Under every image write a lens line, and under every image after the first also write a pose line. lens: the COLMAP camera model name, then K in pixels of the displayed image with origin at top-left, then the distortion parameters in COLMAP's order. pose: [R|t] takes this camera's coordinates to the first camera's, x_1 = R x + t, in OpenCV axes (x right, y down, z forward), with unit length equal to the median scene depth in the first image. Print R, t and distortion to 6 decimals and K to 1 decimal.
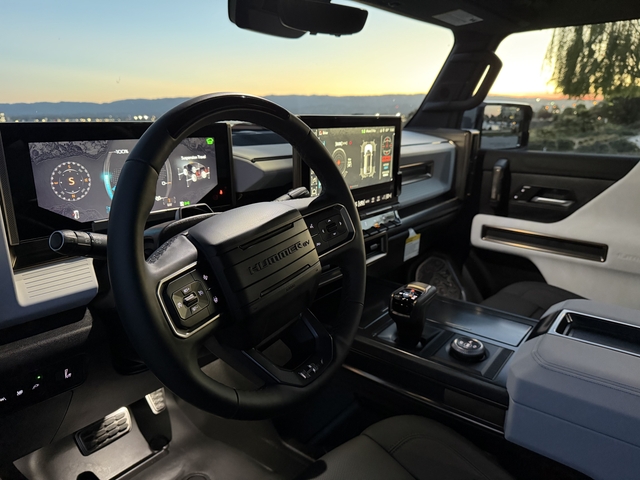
lens RADIAL K [[461.1, 0, 316.4], [0, 461.1, 243.9], [0, 0, 1]] dist [0.070748, -0.153214]
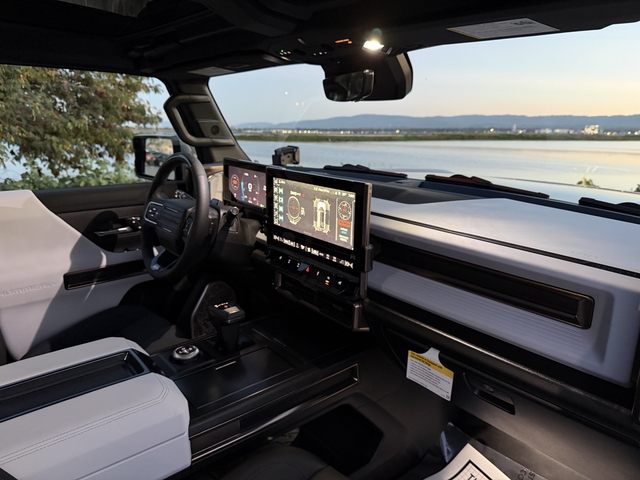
lens RADIAL K [[454.4, 0, 320.0], [0, 454.4, 240.0], [0, 0, 1]] dist [0.049838, -0.001195]
pose [[-0.225798, 0.231513, -0.946265, 0.968373], [-0.286249, 0.912703, 0.291606, -0.377370], [0.931170, 0.336711, -0.139816, 1.003741]]
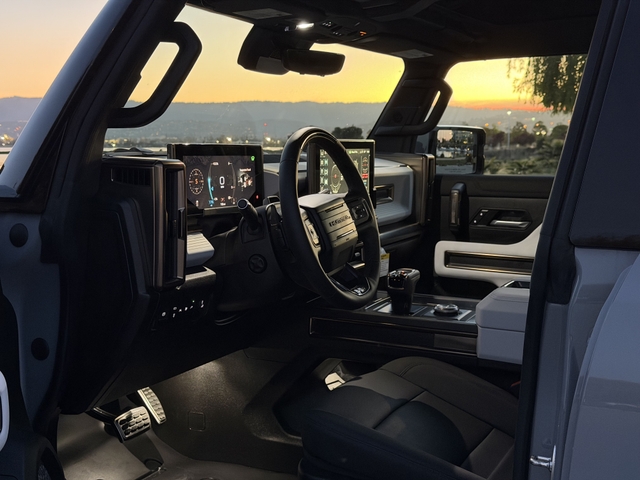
lens RADIAL K [[899.6, 0, 320.0], [0, 899.6, 240.0], [0, 0, 1]] dist [0.143301, -0.099858]
pose [[0.975015, -0.024622, 0.220769, -0.418217], [0.059407, 0.986541, -0.152338, 0.282412], [-0.214047, 0.161647, 0.963356, -1.018474]]
